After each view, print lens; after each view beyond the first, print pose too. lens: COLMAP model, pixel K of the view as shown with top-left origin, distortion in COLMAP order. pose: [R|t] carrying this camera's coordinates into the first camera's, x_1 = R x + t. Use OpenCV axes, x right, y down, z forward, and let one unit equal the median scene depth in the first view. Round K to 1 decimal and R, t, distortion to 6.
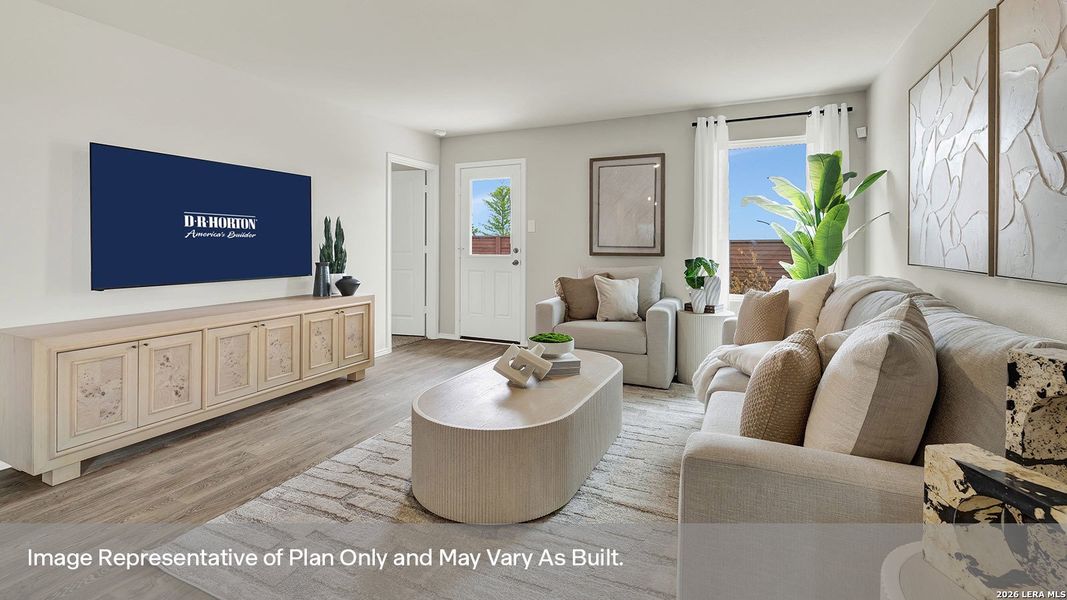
lens RADIAL K [[481.4, 0, 532.4], [0, 481.4, 241.8], [0, 0, 1]] dist [0.016655, -0.000320]
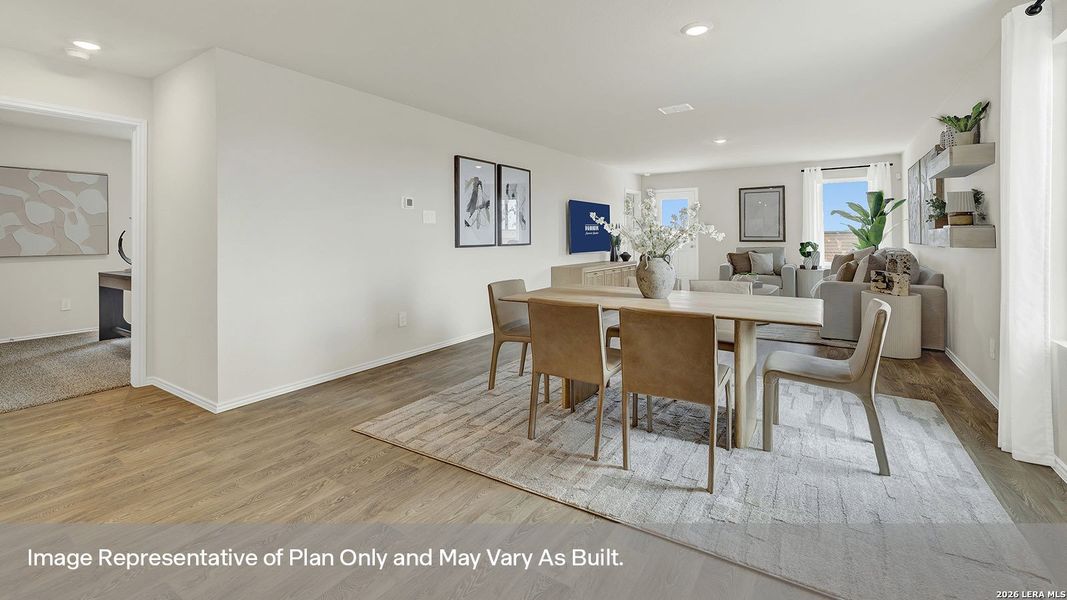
lens RADIAL K [[454.4, 0, 532.9], [0, 454.4, 234.7], [0, 0, 1]] dist [0.002035, 0.002280]
pose [[0.987103, -0.010649, -0.159731, -0.471336], [0.010519, 0.999943, -0.001662, -0.004495], [0.159739, -0.000040, 0.987159, -1.023539]]
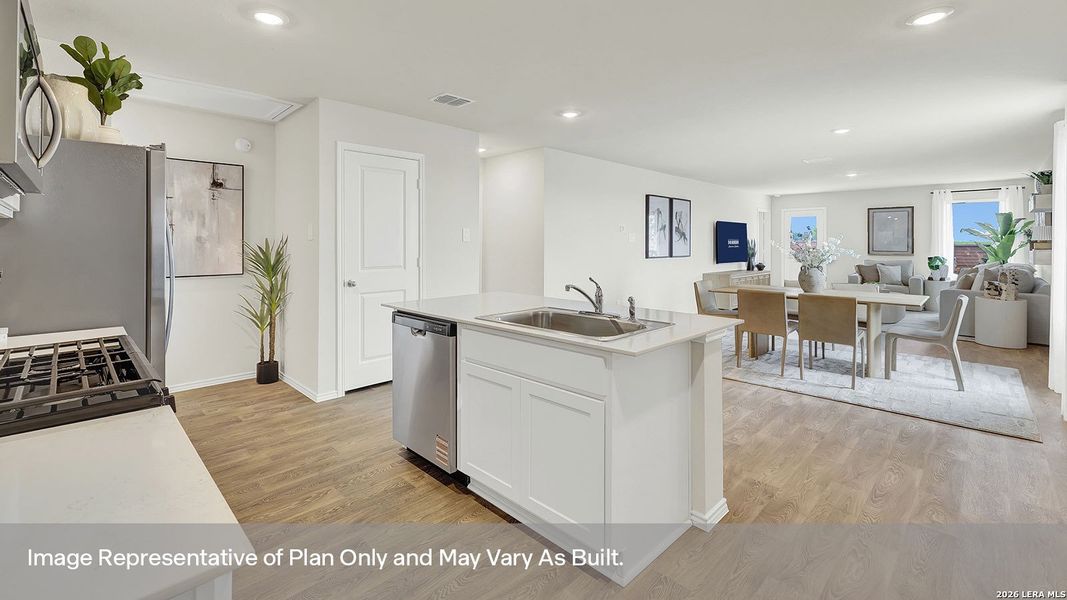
lens RADIAL K [[454.4, 0, 536.7], [0, 454.4, 241.1], [0, 0, 1]] dist [0.002035, 0.002280]
pose [[0.936003, -0.004581, -0.351962, -0.649816], [0.003321, 0.999986, -0.004182, -0.035197], [0.351977, 0.002745, 0.936005, -1.643366]]
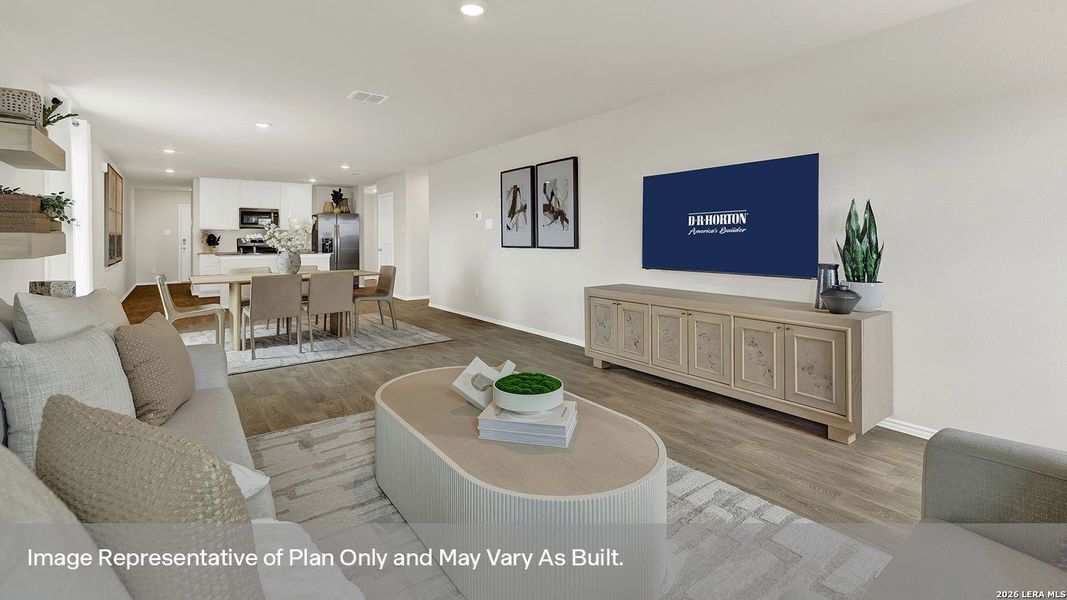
lens RADIAL K [[454.4, 0, 523.4], [0, 454.4, 242.1], [0, 0, 1]] dist [0.002035, 0.002280]
pose [[-0.476845, -0.002952, -0.878982, 0.403216], [0.000884, 0.999992, -0.003838, 0.012513], [0.878987, -0.002607, -0.476839, 0.917899]]
